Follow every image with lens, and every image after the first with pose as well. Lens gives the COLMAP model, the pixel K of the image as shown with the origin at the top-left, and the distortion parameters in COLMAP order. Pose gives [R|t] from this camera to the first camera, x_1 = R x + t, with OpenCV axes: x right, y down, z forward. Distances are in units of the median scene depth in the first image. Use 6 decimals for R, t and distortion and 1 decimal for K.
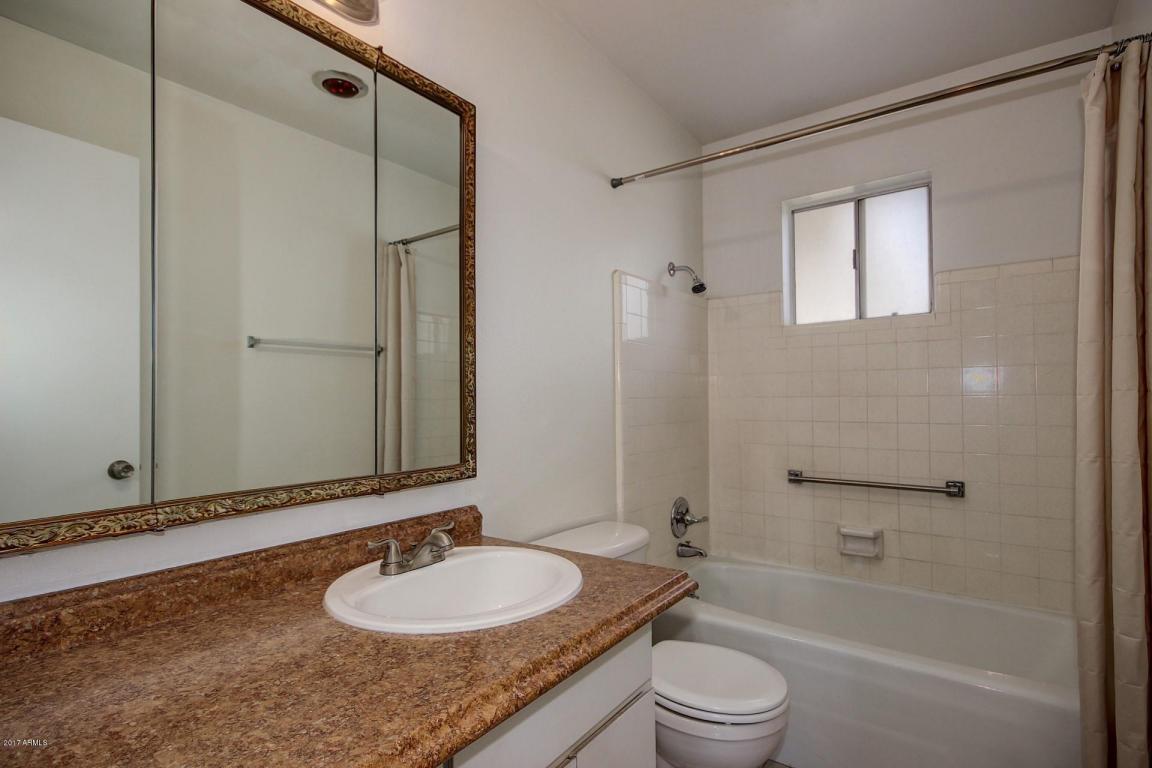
lens RADIAL K [[551.8, 0, 576.0], [0, 551.8, 384.0], [0, 0, 1]] dist [-0.001804, -0.000521]
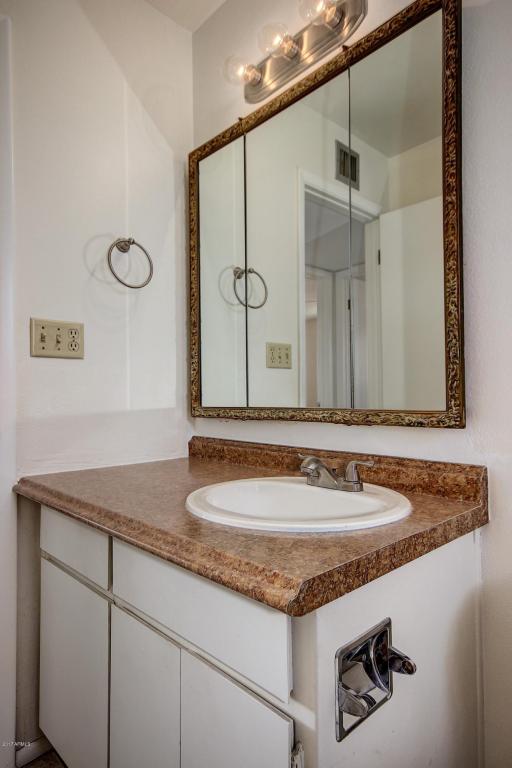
lens RADIAL K [[459.8, 0, 255.6], [0, 459.8, 387.1], [0, 0, 1]] dist [0.002551, 0.001071]
pose [[-0.191733, -0.015006, -0.981332, 0.626333], [0.034673, 0.999155, -0.022053, 0.128917], [0.980834, -0.038254, -0.191051, 0.960655]]
